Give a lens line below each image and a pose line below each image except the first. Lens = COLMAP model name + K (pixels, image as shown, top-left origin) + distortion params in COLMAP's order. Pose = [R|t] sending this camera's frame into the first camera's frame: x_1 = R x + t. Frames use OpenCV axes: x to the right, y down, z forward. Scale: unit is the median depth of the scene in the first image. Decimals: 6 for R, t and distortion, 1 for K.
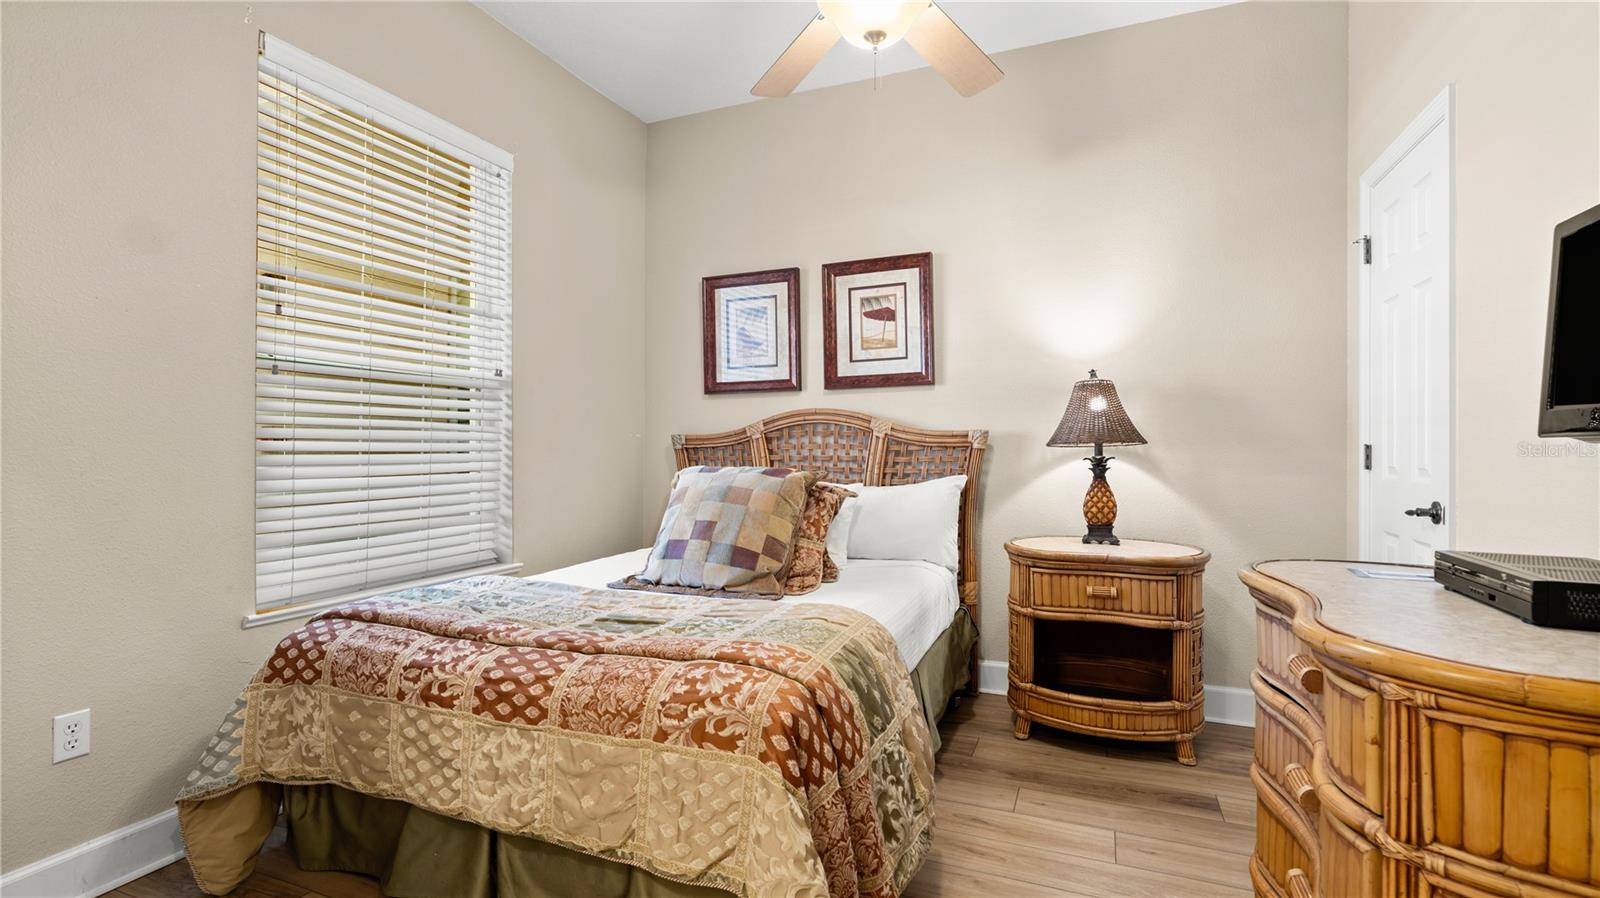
lens RADIAL K [[723.9, 0, 821.6], [0, 723.9, 447.6], [0, 0, 1]] dist [-0.007933, 0.003129]
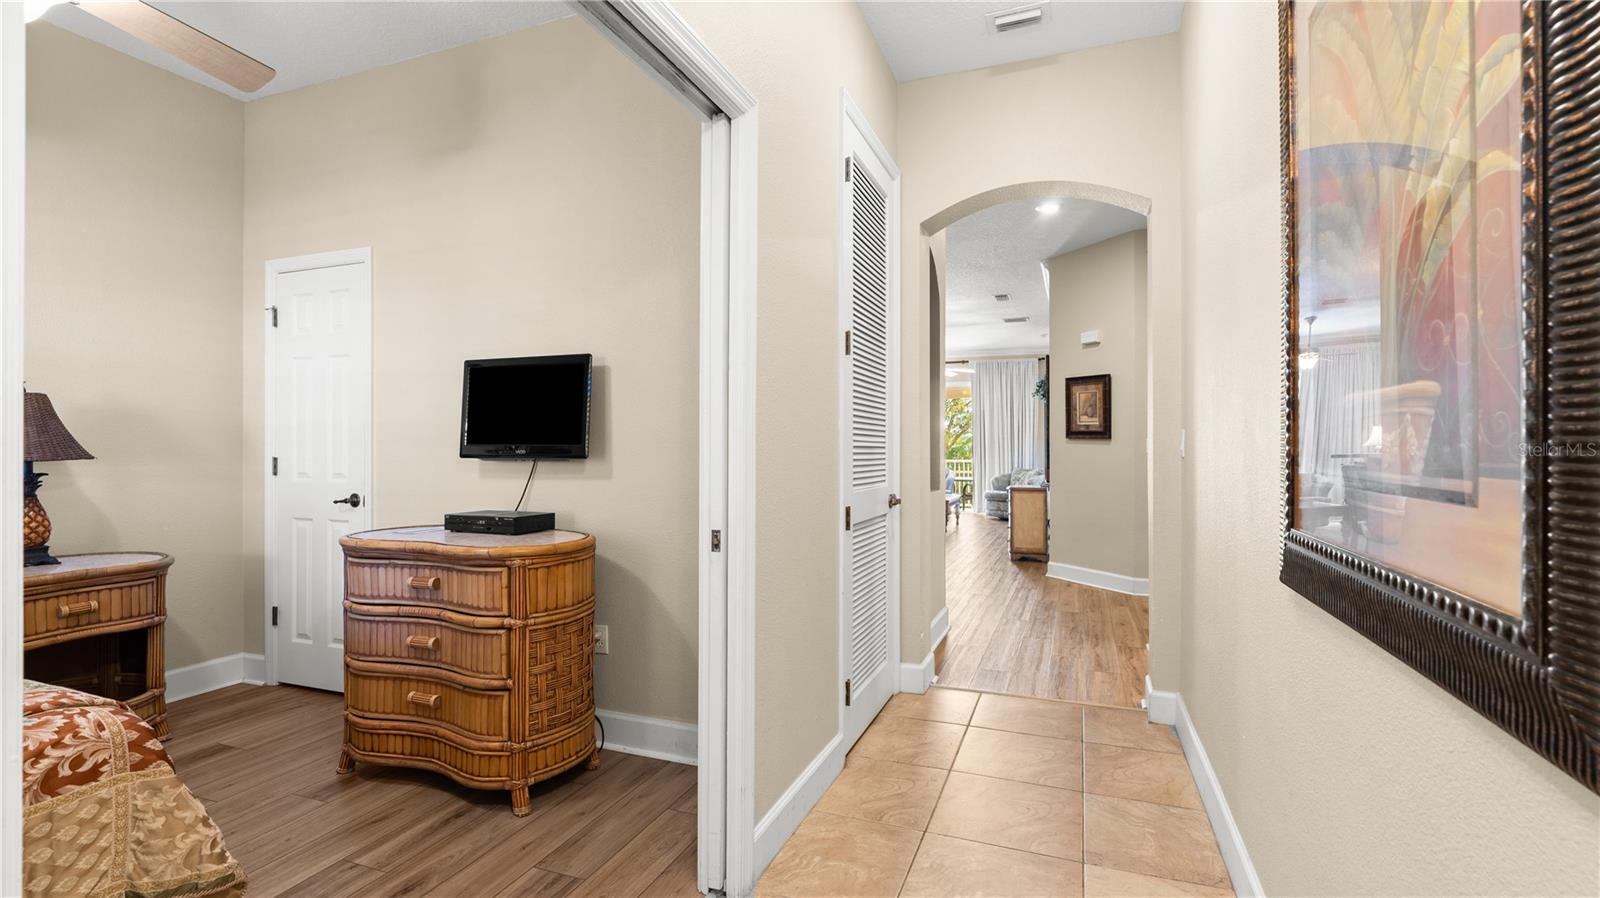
lens RADIAL K [[723.9, 0, 797.0], [0, 723.9, 443.2], [0, 0, 1]] dist [-0.007933, 0.003129]
pose [[-0.009164, 0.000175, 0.999958, -0.622553], [-0.000519, 1.000000, -0.000180, -0.030890], [-0.999958, -0.000521, -0.009164, 0.009887]]
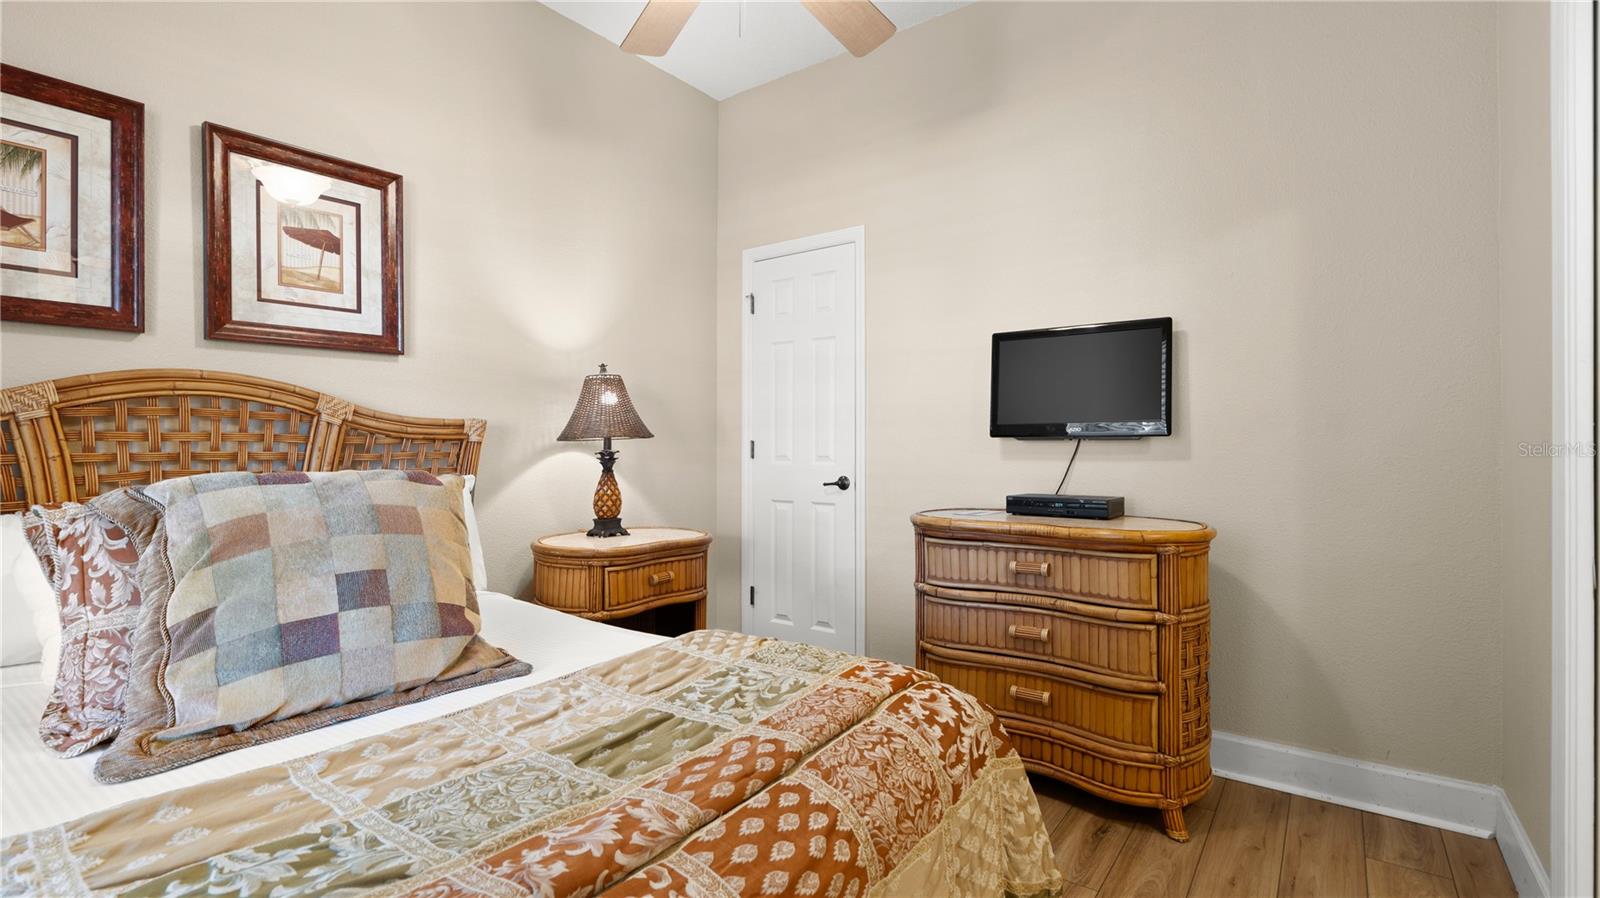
lens RADIAL K [[723.9, 0, 791.2], [0, 723.9, 446.5], [0, 0, 1]] dist [-0.007933, 0.003129]
pose [[0.262078, 0.001111, 0.965046, -0.584670], [-0.002304, 0.999997, -0.000525, 0.007285], [-0.965044, -0.002086, 0.262080, 0.539629]]
